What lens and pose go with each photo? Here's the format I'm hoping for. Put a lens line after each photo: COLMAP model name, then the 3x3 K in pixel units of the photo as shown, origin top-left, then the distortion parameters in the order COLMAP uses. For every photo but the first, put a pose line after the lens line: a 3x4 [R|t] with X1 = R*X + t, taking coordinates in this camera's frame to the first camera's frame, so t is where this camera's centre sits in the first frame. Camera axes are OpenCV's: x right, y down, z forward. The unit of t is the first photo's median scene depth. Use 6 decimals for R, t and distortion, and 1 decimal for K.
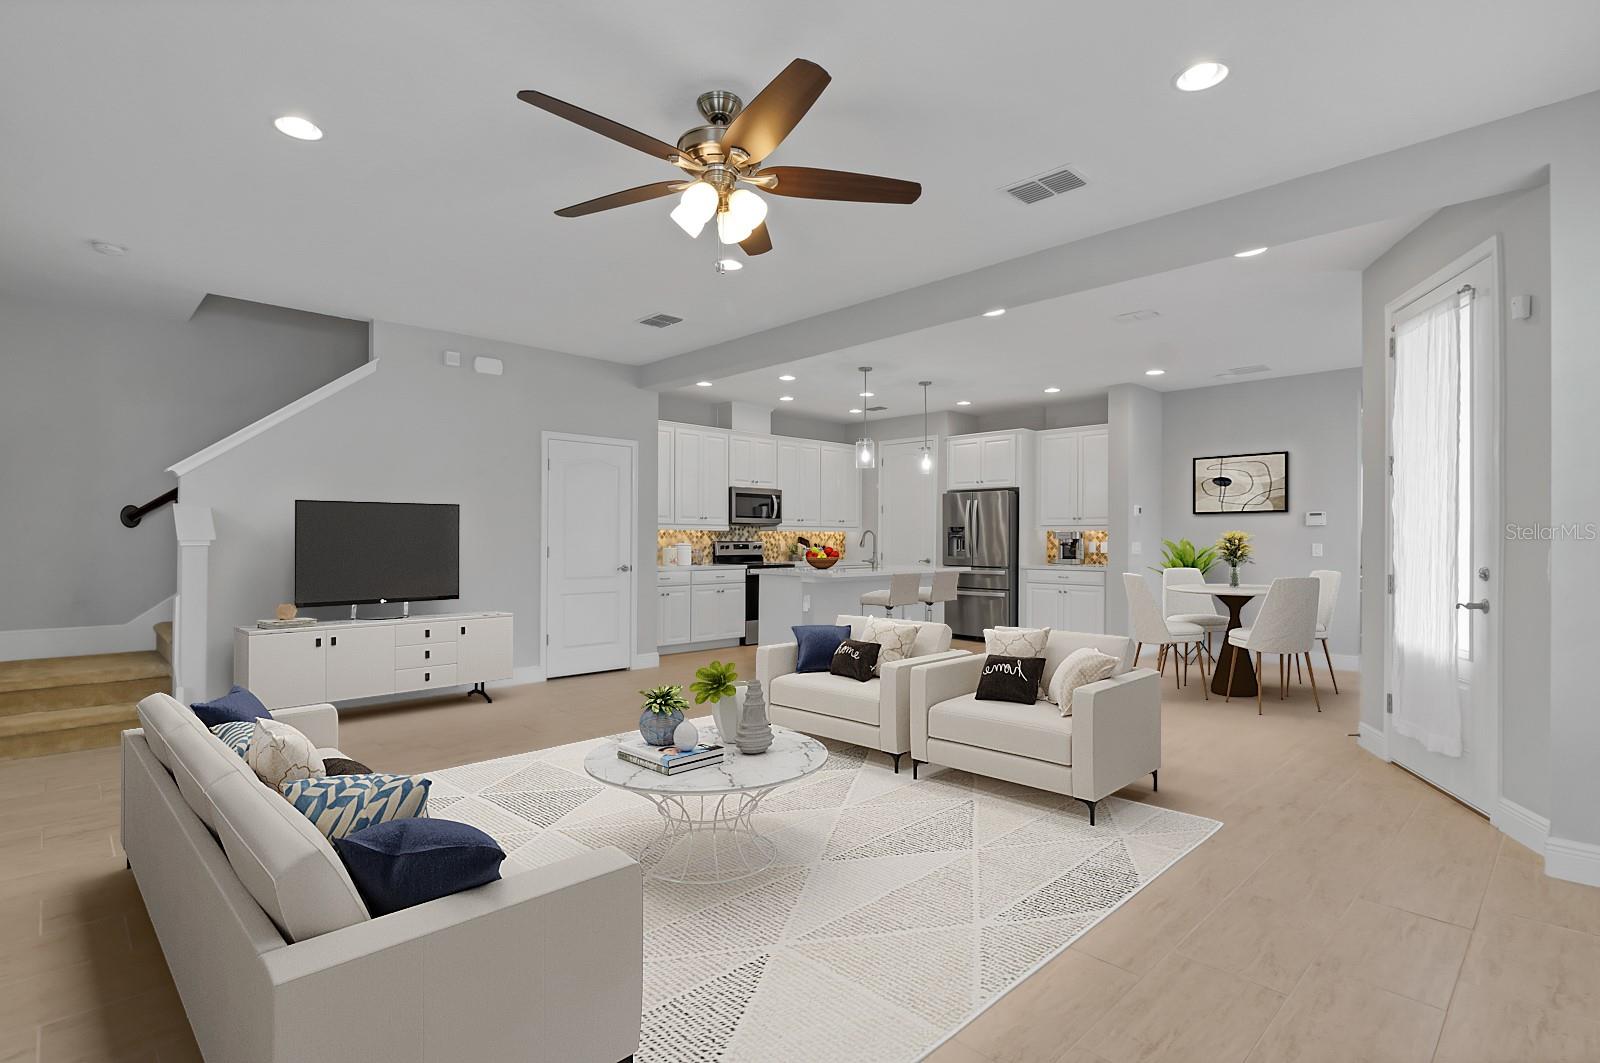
lens RADIAL K [[762.4, 0, 796.6], [0, 762.4, 534.6], [0, 0, 1]] dist [-0.000651, 0.000086]
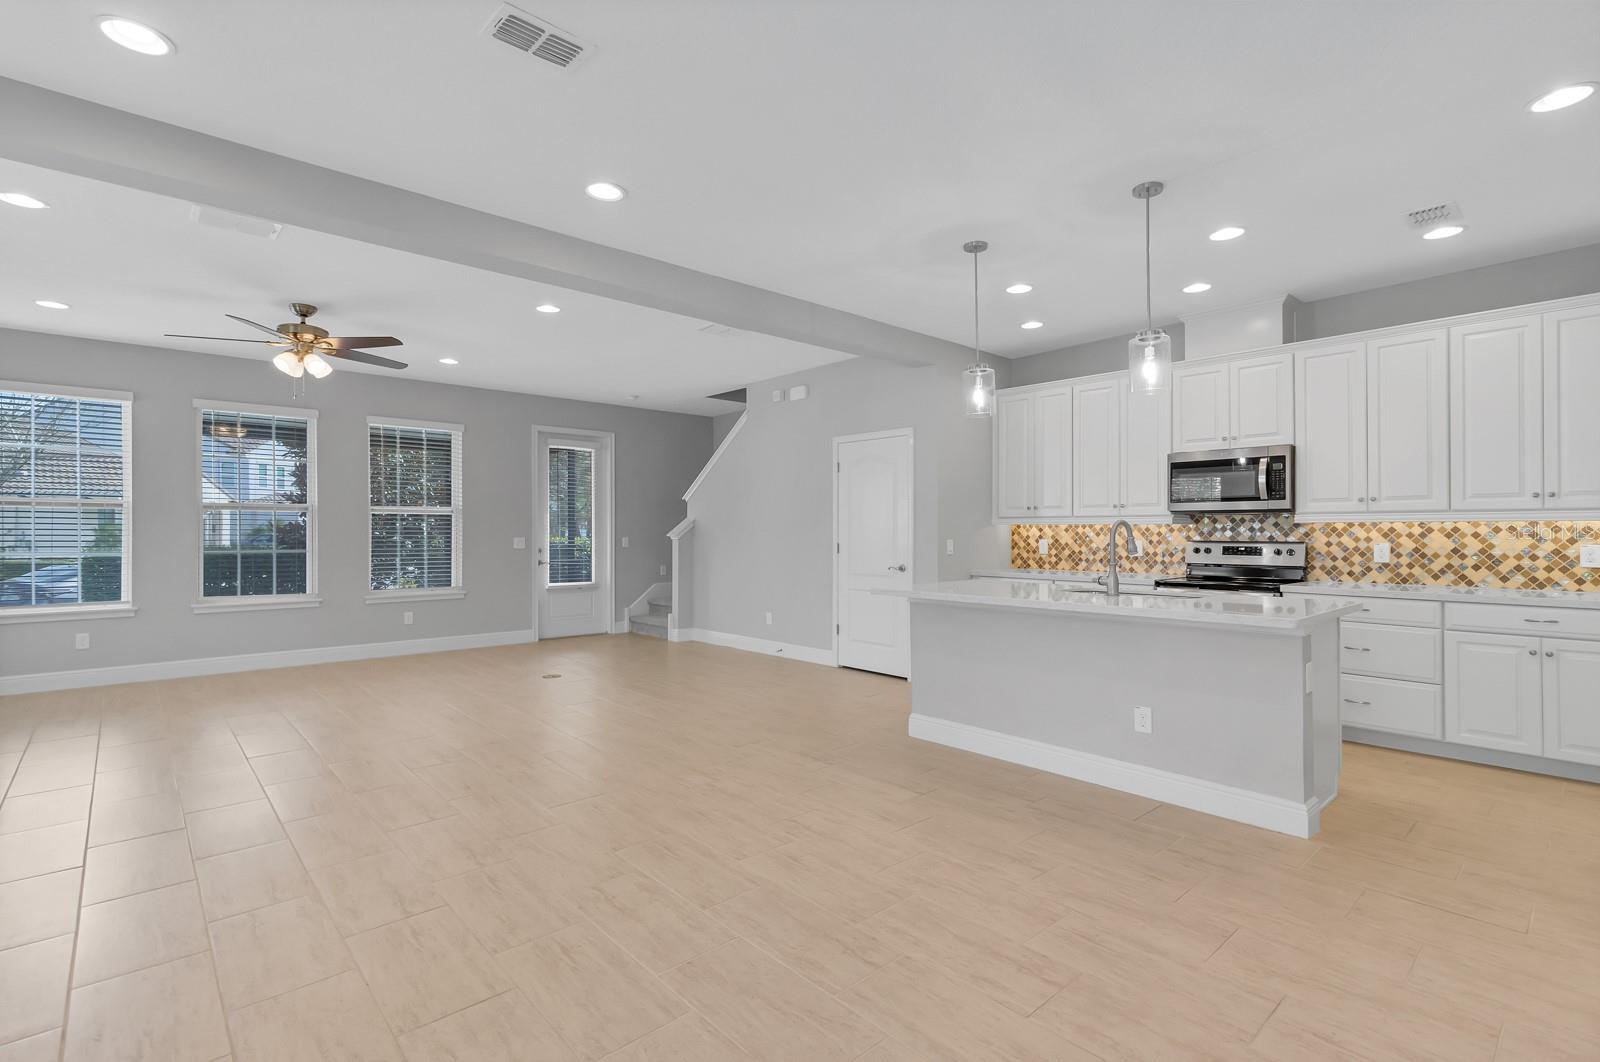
lens RADIAL K [[753.6, 0, 803.4], [0, 753.6, 528.5], [0, 0, 1]] dist [0.000751, -0.000004]
pose [[-0.039654, -0.006481, -0.999192, 0.540081], [0.003633, 0.999971, -0.006631, 0.001549], [0.999207, -0.003893, -0.039629, 0.717852]]
